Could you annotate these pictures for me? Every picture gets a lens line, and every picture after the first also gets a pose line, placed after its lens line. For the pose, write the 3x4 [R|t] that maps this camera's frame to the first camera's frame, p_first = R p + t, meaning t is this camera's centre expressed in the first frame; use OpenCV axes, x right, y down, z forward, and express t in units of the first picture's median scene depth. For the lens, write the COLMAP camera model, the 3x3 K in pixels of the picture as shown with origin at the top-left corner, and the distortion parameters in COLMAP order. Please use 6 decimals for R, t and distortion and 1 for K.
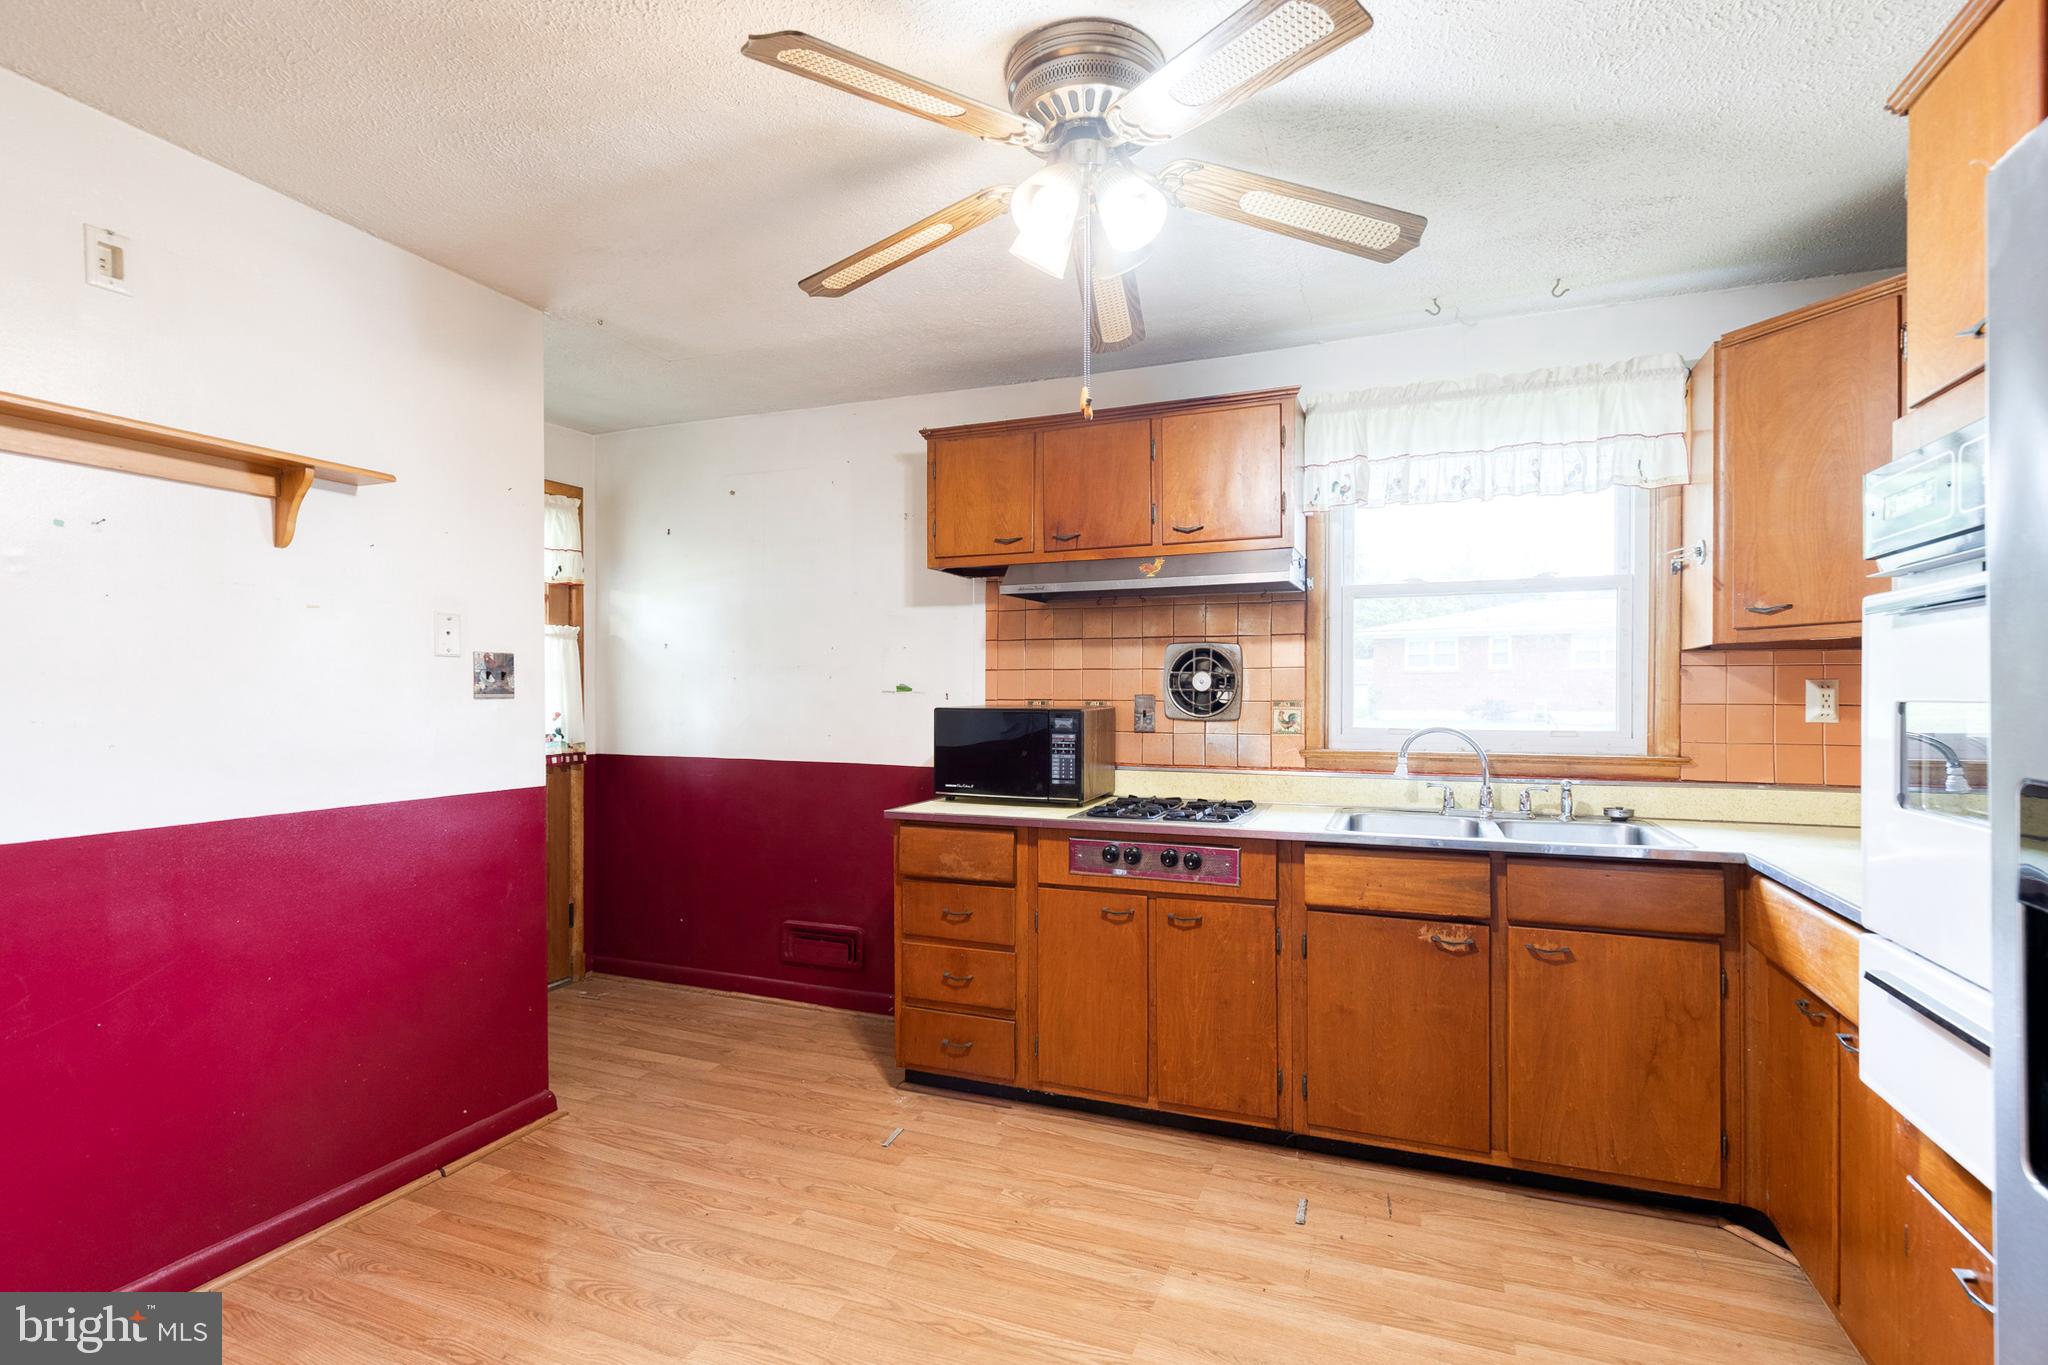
lens RADIAL K [[934.6, 0, 1066.2], [0, 934.6, 697.2], [0, 0, 1]] dist [0.000739, -0.000145]
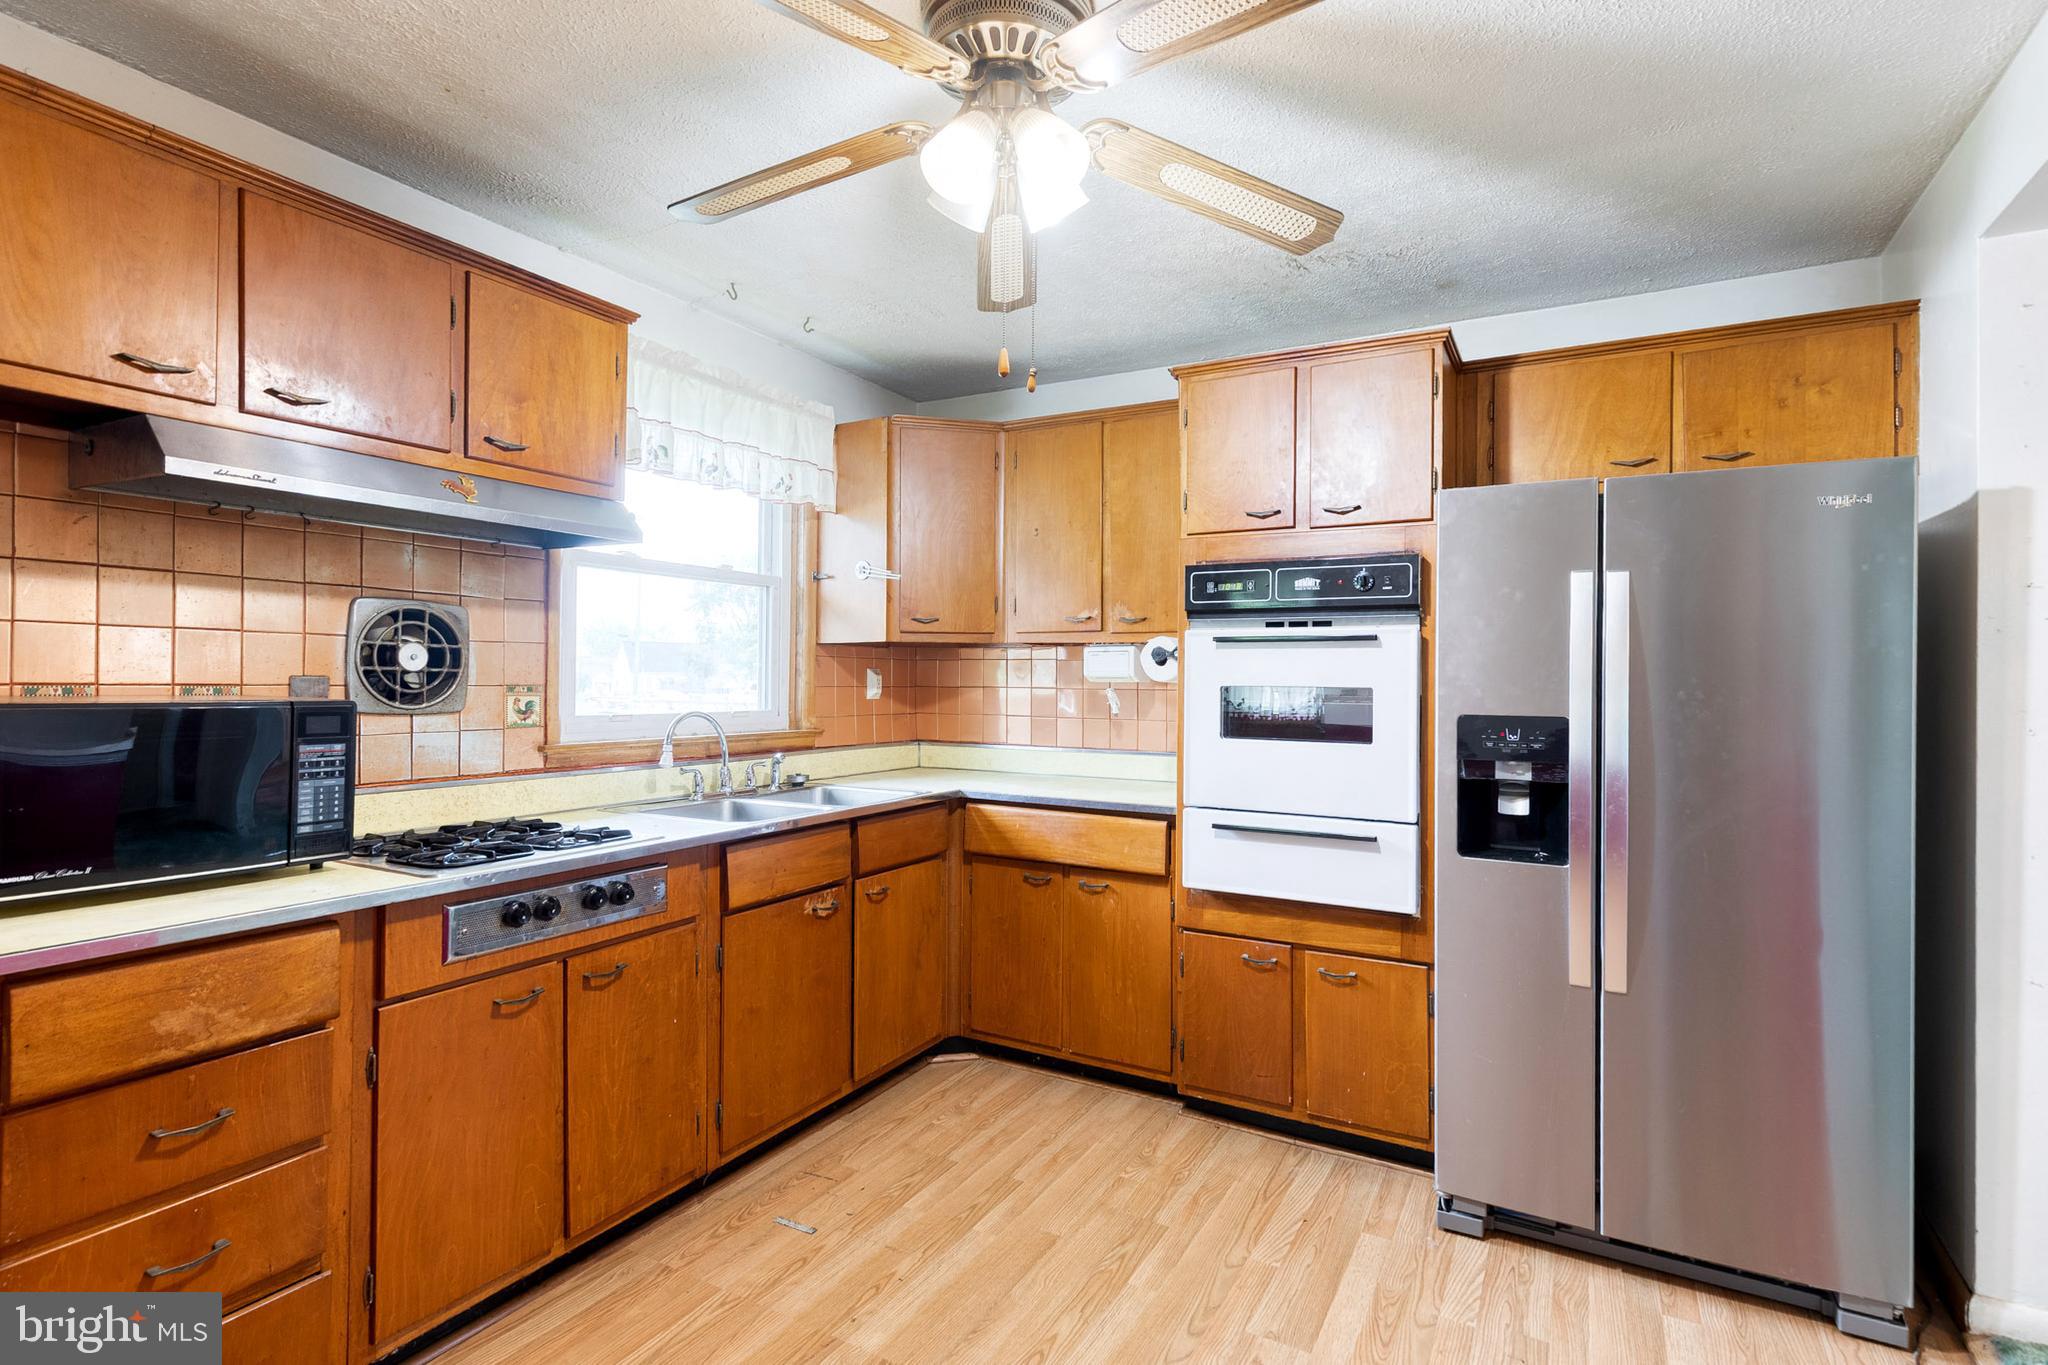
lens RADIAL K [[967.9, 0, 1029.4], [0, 967.9, 679.1], [0, 0, 1]] dist [0.005307, -0.000454]
pose [[0.150470, 0.002863, 0.988611, -0.545648], [-0.004638, 0.999987, -0.002190, -0.001268], [-0.988604, -0.004256, 0.150481, 0.494748]]
